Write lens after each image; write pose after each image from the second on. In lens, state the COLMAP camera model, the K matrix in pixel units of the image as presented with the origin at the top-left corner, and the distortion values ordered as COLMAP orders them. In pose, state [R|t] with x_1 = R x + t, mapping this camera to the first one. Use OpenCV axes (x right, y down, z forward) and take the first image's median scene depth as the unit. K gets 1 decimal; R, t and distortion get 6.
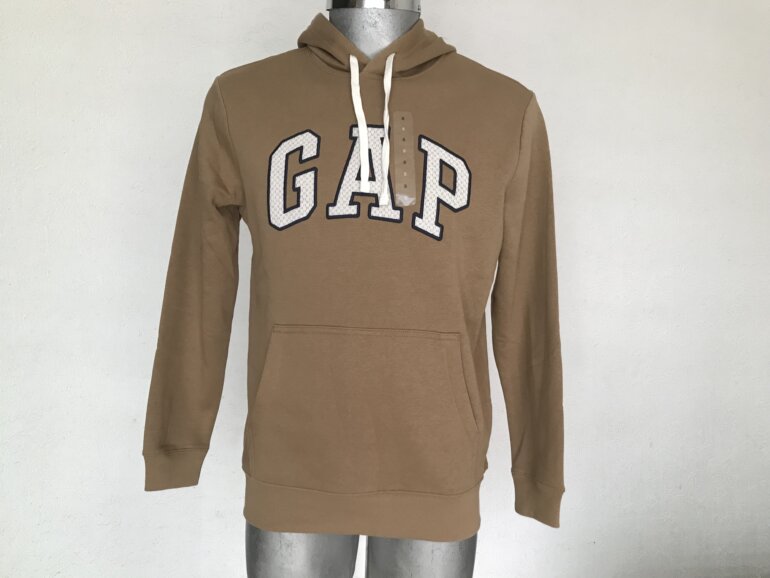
lens RADIAL K [[626.1, 0, 409.1], [0, 626.1, 293.0], [0, 0, 1]] dist [0.030054, -0.021165]
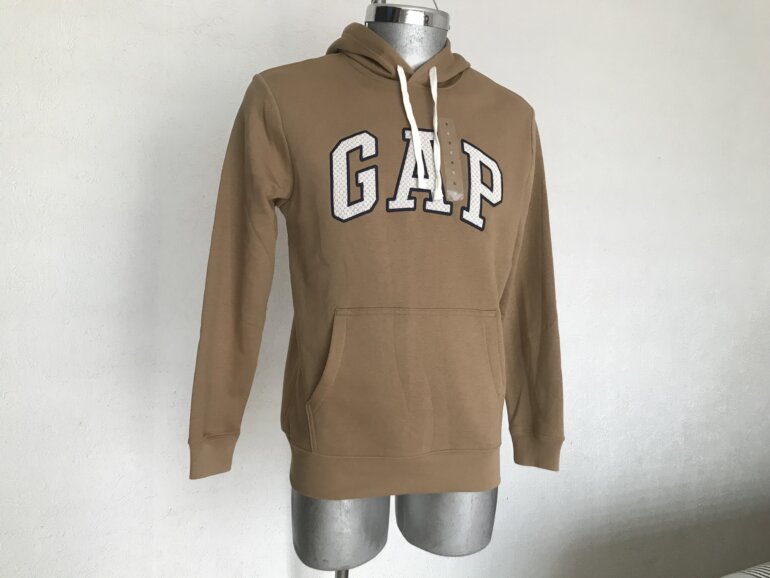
lens RADIAL K [[626.1, 0, 386.2], [0, 626.1, 289.9], [0, 0, 1]] dist [0.030054, -0.021165]
pose [[0.961728, -0.027395, 0.272634, -0.435249], [0.026564, 0.999624, 0.006741, 0.012788], [-0.272716, 0.000760, 0.962094, -0.068869]]
